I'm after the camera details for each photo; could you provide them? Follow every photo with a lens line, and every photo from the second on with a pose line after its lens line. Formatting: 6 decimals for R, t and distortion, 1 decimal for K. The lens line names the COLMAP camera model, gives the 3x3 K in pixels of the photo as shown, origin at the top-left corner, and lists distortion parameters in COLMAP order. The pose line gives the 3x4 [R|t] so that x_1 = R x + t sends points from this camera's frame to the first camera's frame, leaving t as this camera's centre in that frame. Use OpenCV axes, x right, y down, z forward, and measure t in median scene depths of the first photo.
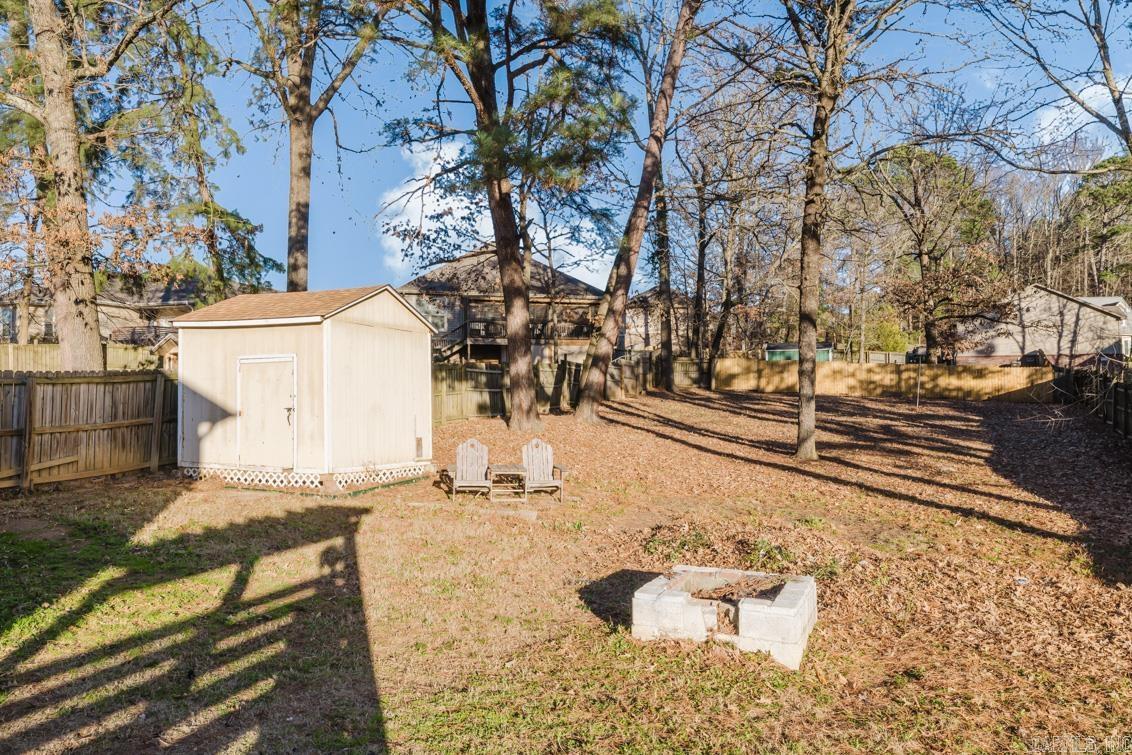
lens RADIAL K [[770.3, 0, 564.0], [0, 770.3, 375.0], [0, 0, 1]] dist [-0.004100, -0.006822]
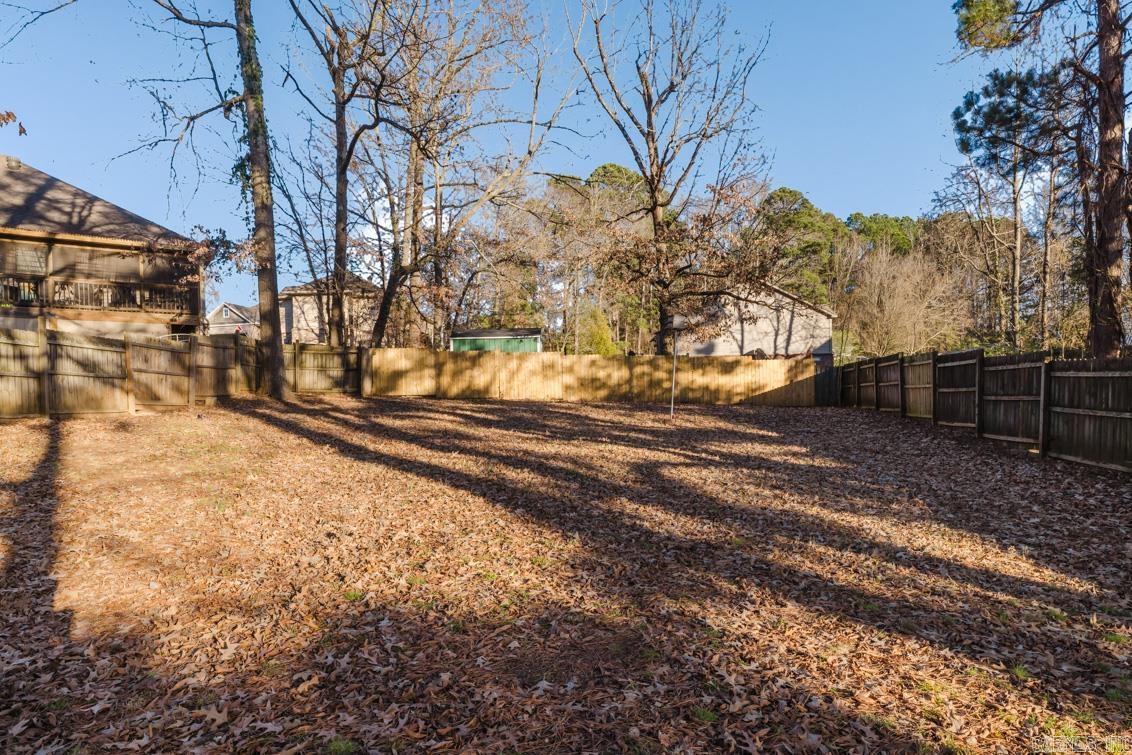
lens RADIAL K [[653.7, 0, 566.3], [0, 653.7, 379.2], [0, 0, 1]] dist [0.007206, 0.000362]
pose [[0.936881, -0.004737, 0.349616, 0.163005], [0.009777, 0.999872, -0.012653, 0.014731], [-0.349511, 0.015273, 0.936808, 0.438223]]
